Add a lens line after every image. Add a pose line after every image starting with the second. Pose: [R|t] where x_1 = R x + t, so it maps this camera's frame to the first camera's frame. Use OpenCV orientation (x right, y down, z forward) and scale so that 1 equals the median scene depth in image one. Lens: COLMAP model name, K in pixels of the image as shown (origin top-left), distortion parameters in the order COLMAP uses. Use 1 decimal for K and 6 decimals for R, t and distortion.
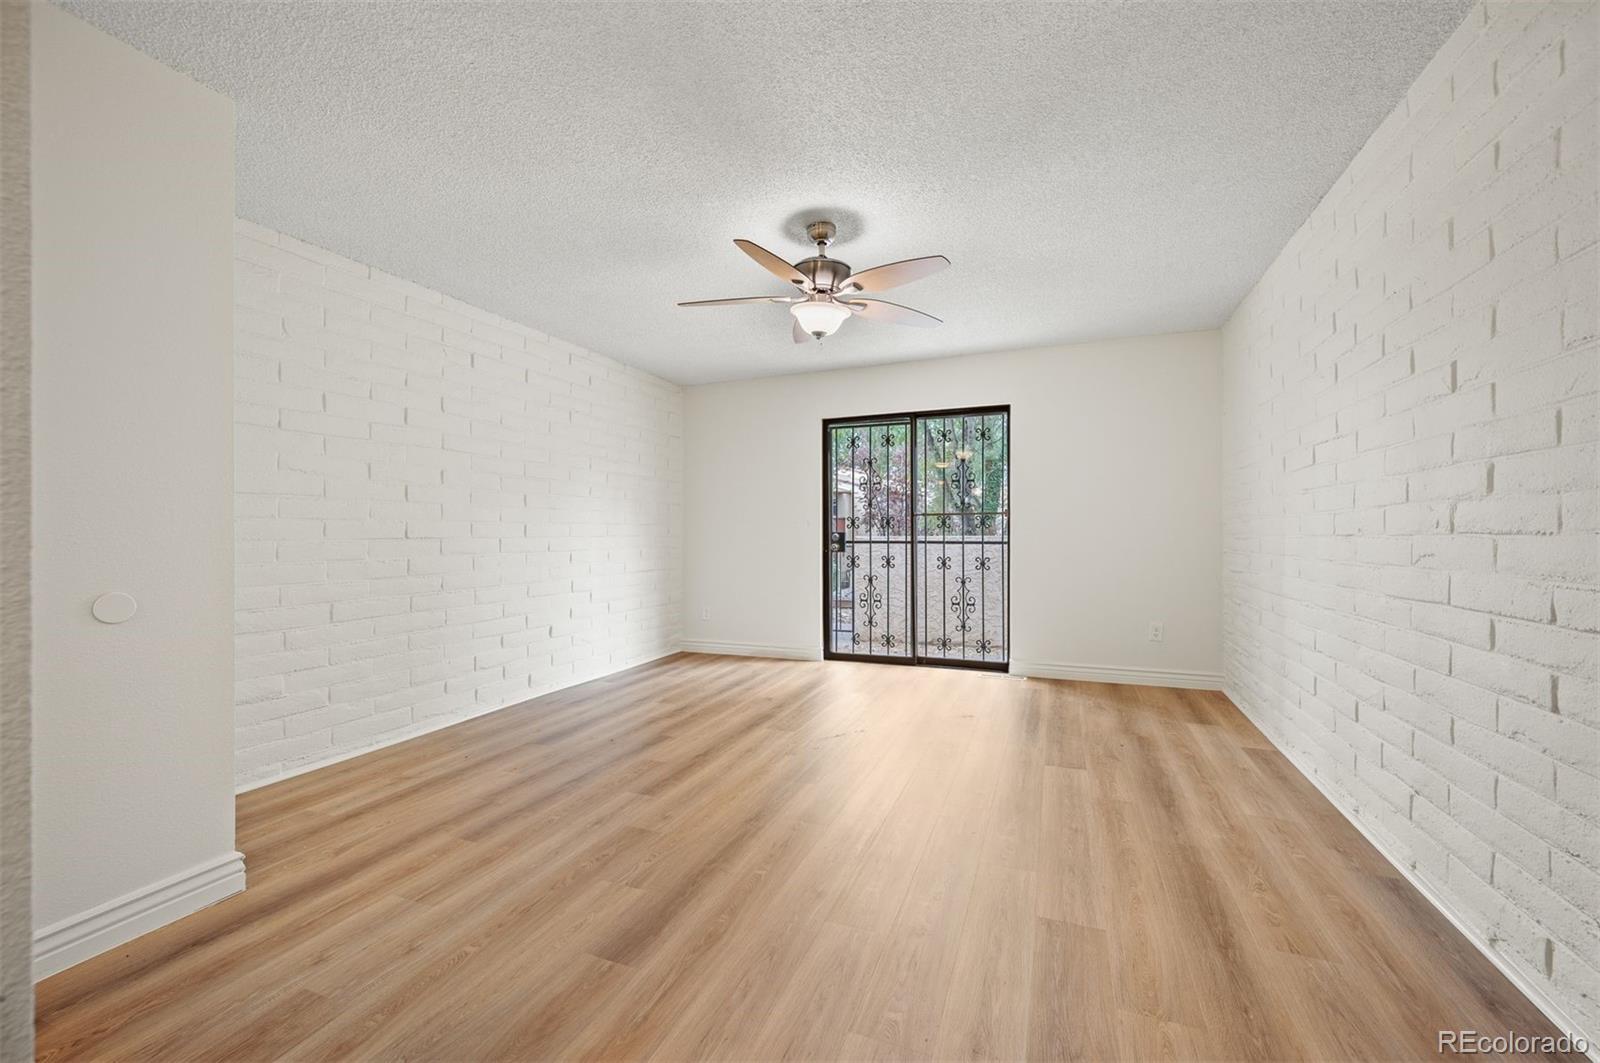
lens RADIAL K [[647.5, 0, 811.6], [0, 647.5, 540.0], [0, 0, 1]] dist [0.000951, 0.001077]
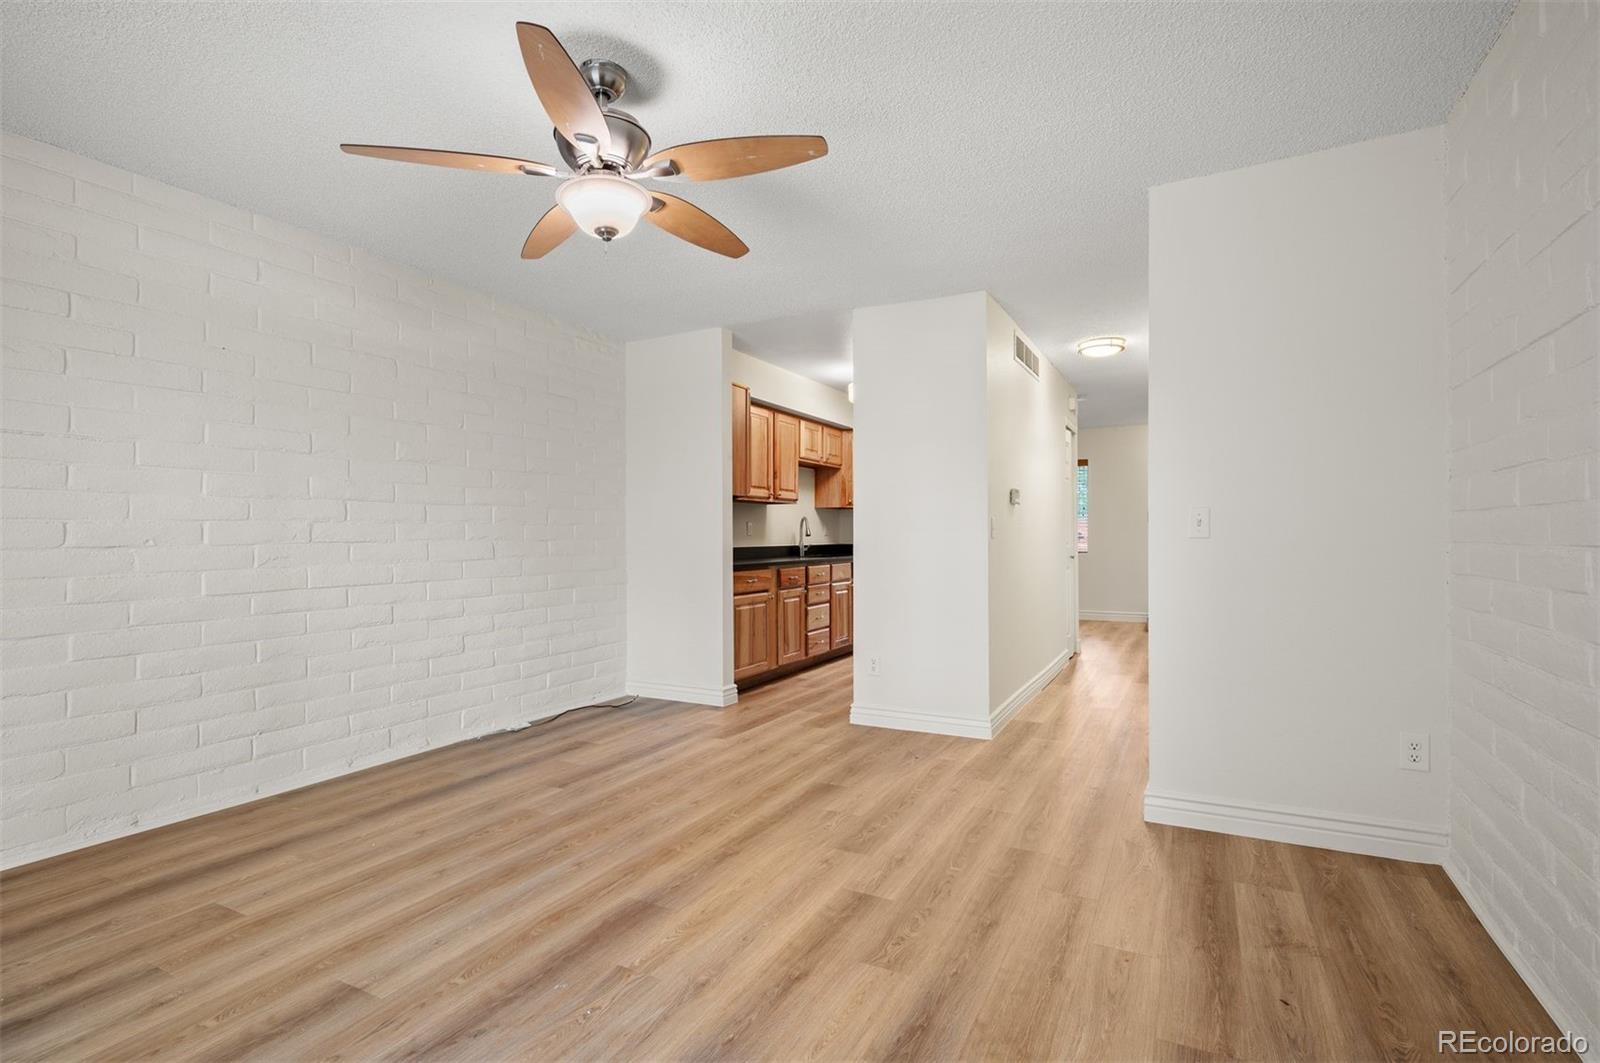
lens RADIAL K [[746.2, 0, 798.1], [0, 746.2, 532.4], [0, 0, 1]] dist [-0.005532, 0.000925]
pose [[-0.993372, 0.012047, 0.114306, -0.308906], [0.012876, 0.999896, 0.006512, -0.024296], [-0.114216, 0.007941, -0.993424, 2.007174]]
